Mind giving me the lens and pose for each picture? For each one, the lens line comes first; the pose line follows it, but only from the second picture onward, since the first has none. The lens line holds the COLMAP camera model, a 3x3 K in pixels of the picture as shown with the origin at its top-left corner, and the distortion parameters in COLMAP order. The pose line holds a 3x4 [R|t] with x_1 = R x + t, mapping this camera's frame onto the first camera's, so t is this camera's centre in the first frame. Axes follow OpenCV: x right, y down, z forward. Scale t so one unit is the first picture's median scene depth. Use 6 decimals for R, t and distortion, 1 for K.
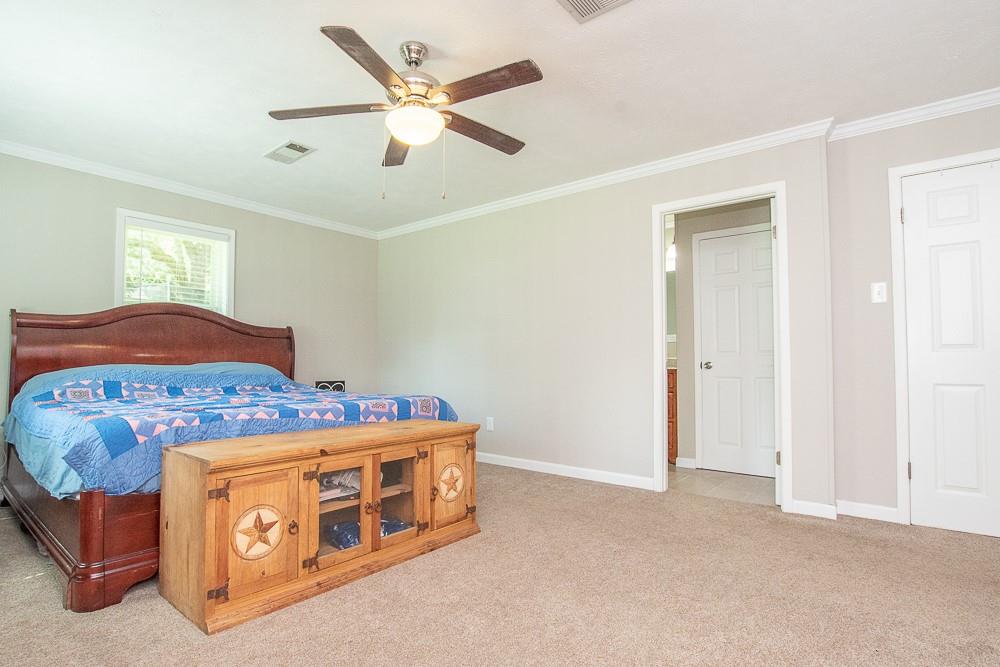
lens RADIAL K [[493.8, 0, 498.6], [0, 493.8, 341.3], [0, 0, 1]] dist [-0.003091, -0.000223]
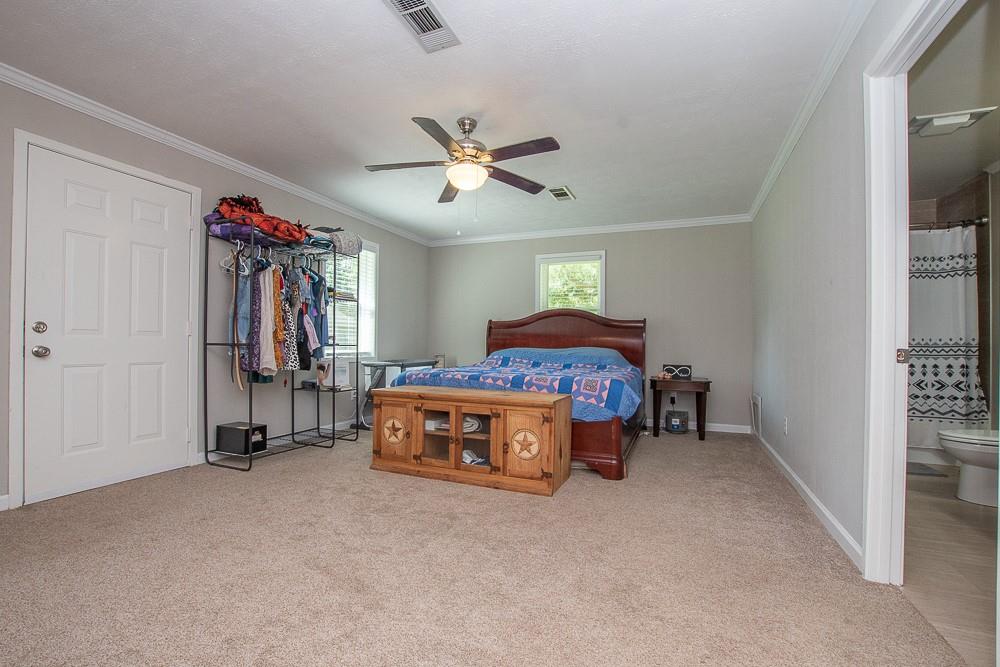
lens RADIAL K [[439.7, 0, 498.3], [0, 439.7, 337.2], [0, 0, 1]] dist [-0.004417, -0.000087]
pose [[0.295673, -0.018379, -0.955112, 0.943539], [0.030149, 0.999496, -0.009900, 0.031067], [0.954813, -0.025869, 0.296078, 0.634810]]
